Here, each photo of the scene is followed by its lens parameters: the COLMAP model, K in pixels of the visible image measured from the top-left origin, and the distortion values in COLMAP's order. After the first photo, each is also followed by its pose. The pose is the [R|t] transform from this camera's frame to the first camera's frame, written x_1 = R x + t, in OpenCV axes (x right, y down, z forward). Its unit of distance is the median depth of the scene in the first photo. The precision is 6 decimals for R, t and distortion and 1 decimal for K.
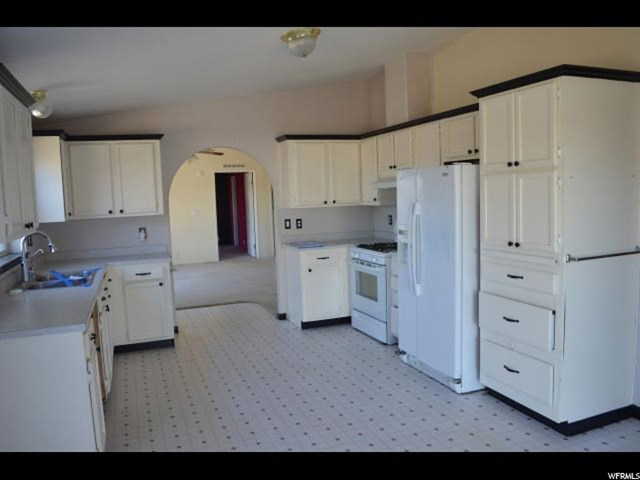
lens RADIAL K [[497.6, 0, 319.2], [0, 497.6, 238.8], [0, 0, 1]] dist [-0.094399, 0.018886]
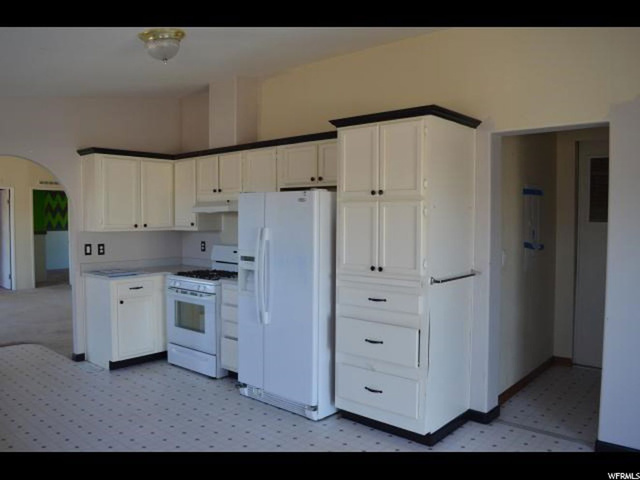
lens RADIAL K [[497.6, 0, 321.1], [0, 497.6, 238.3], [0, 0, 1]] dist [-0.094399, 0.018886]
pose [[0.884942, 0.017780, 0.465361, -0.127345], [0.009522, 0.998371, -0.056253, 0.002939], [-0.465603, 0.054212, 0.883332, 0.072483]]
